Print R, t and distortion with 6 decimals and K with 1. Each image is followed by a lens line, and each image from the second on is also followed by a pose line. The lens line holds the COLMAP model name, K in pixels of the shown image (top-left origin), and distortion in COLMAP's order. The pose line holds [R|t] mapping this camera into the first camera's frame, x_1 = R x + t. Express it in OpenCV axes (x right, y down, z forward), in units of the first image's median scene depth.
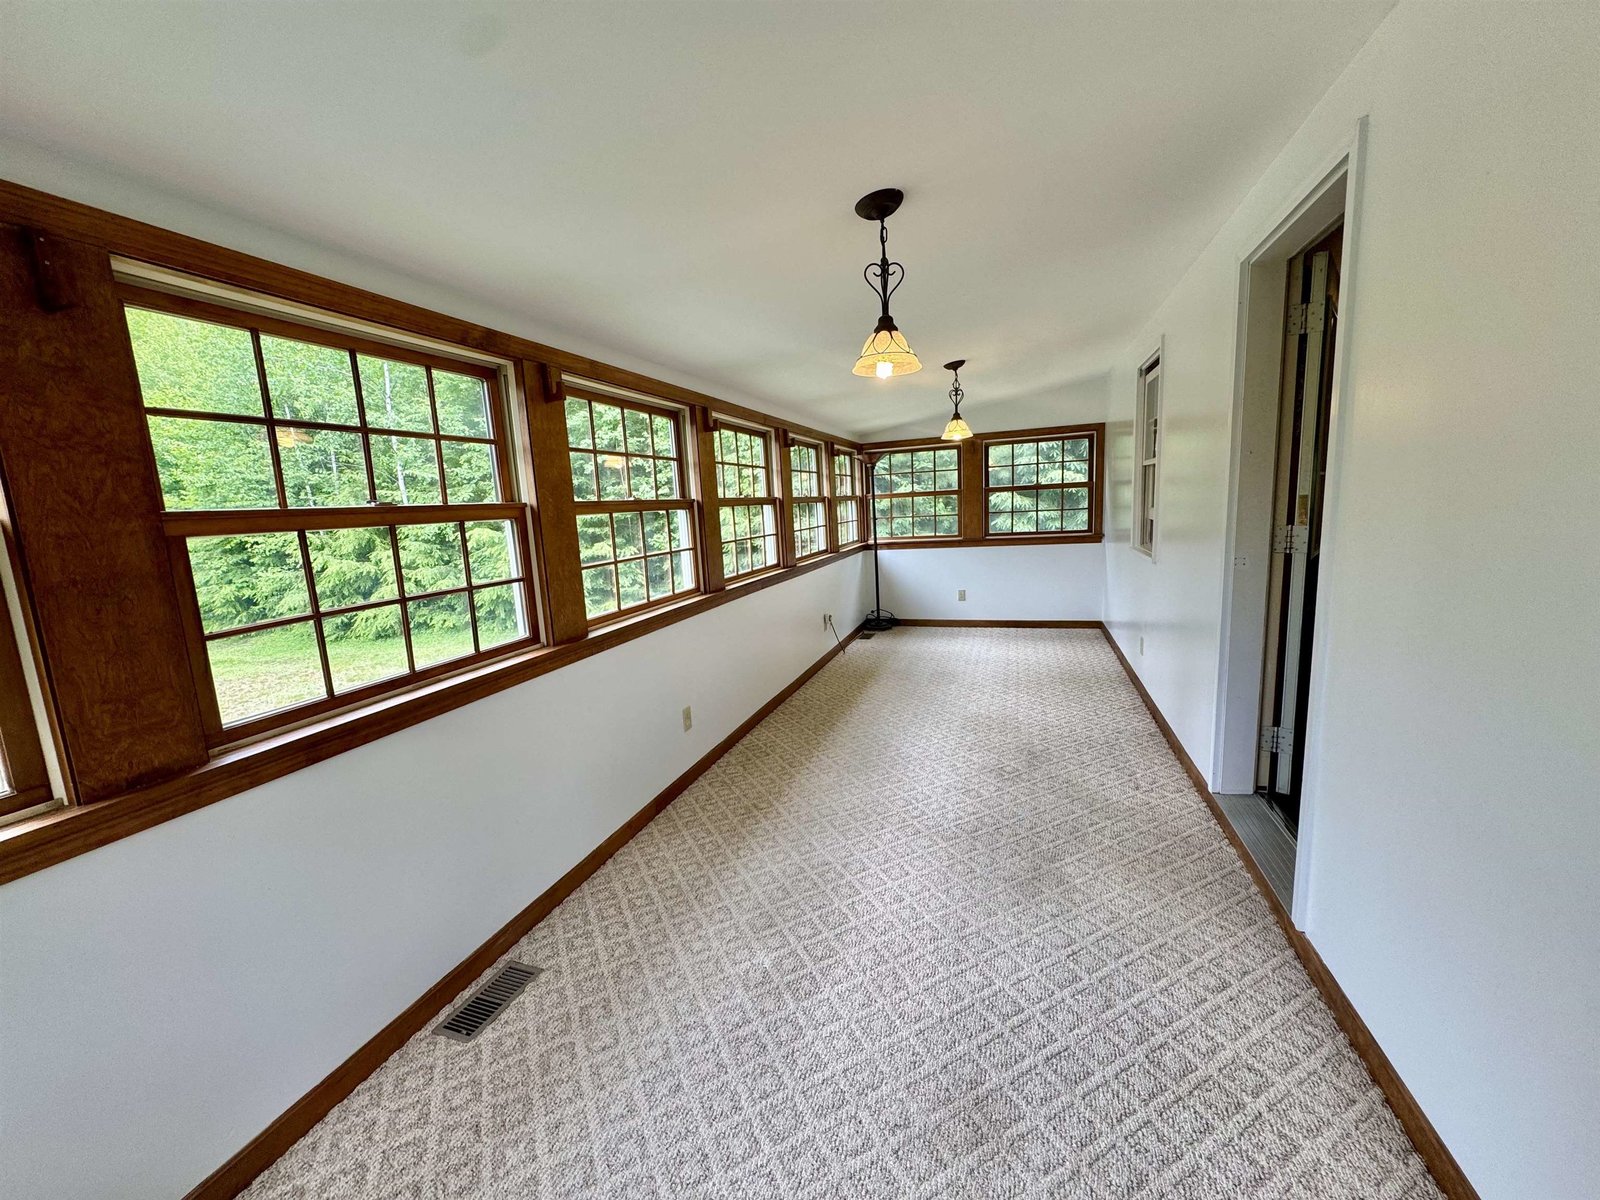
lens RADIAL K [[634.8, 0, 810.7], [0, 634.8, 597.3], [0, 0, 1]] dist [0.002057, -0.001098]
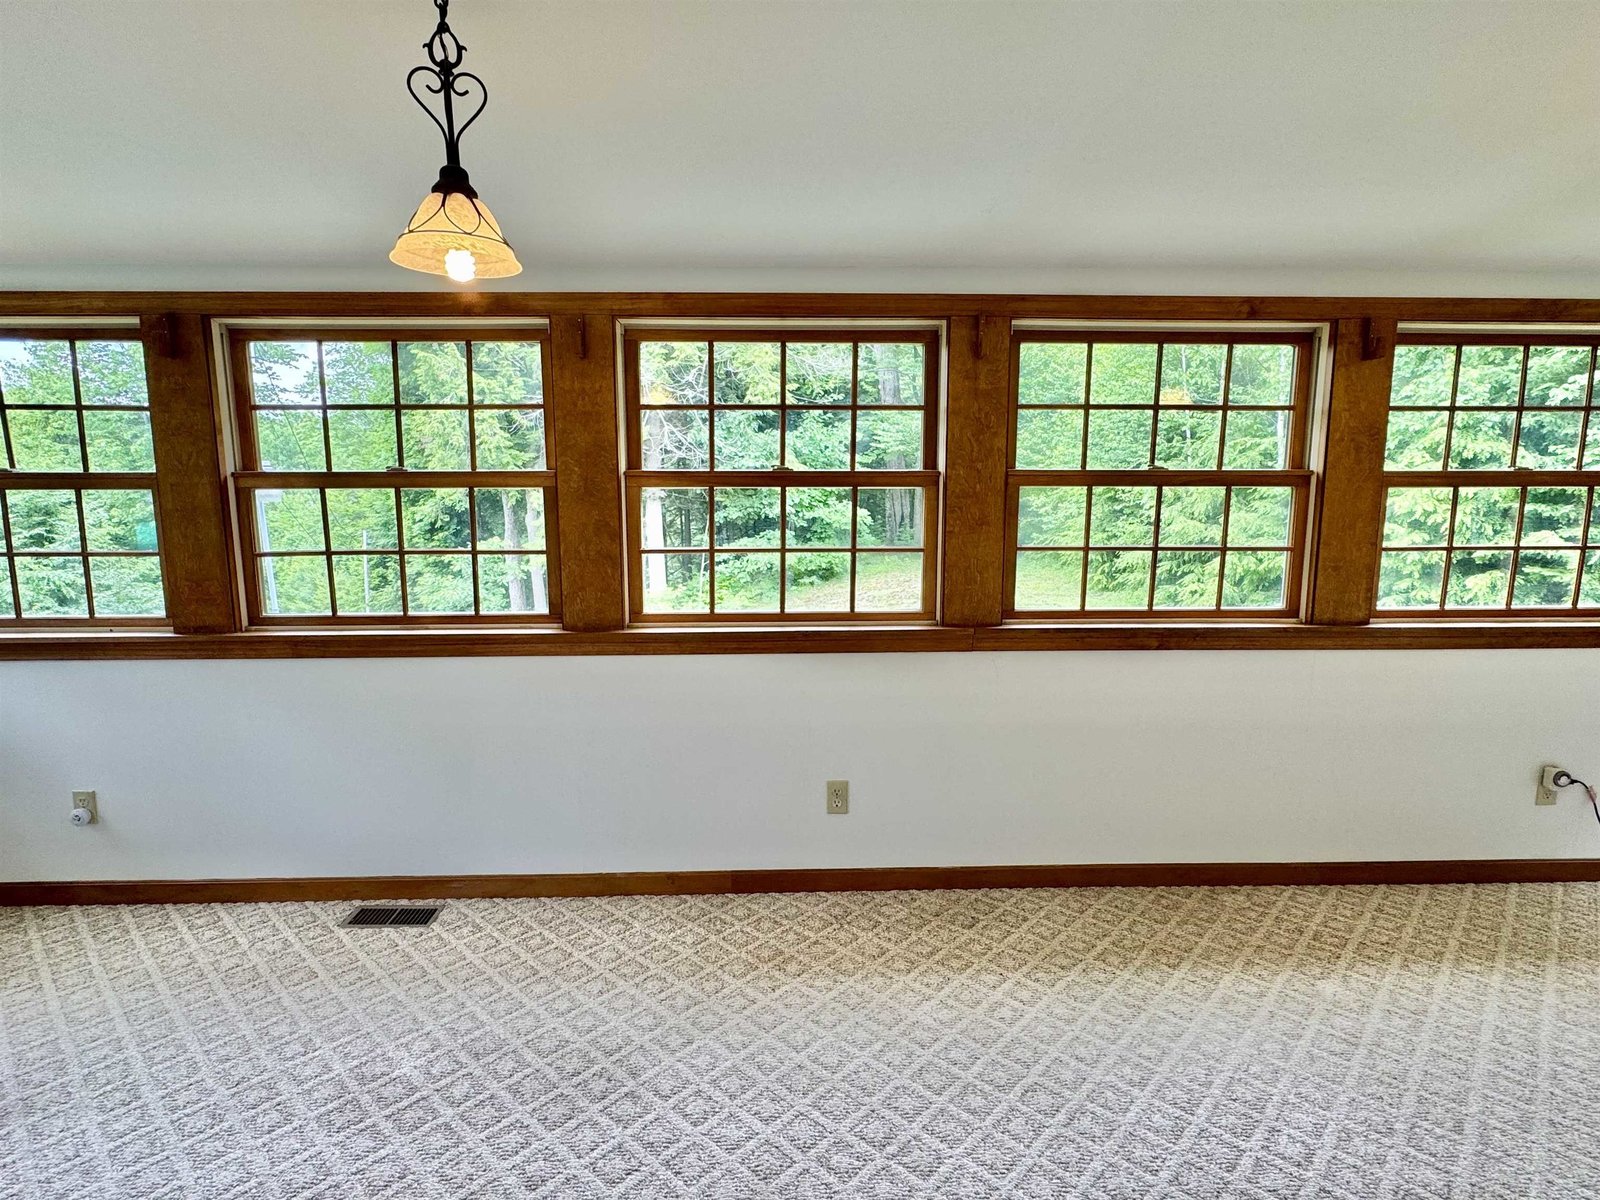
lens RADIAL K [[835.8, 0, 804.7], [0, 835.8, 607.8], [0, 0, 1]] dist [-0.004607, 0.001959]
pose [[0.338155, 0.188155, -0.922089, 0.860673], [-0.154792, 0.977585, 0.142712, -0.189480], [0.928273, 0.094473, 0.359701, 0.949811]]
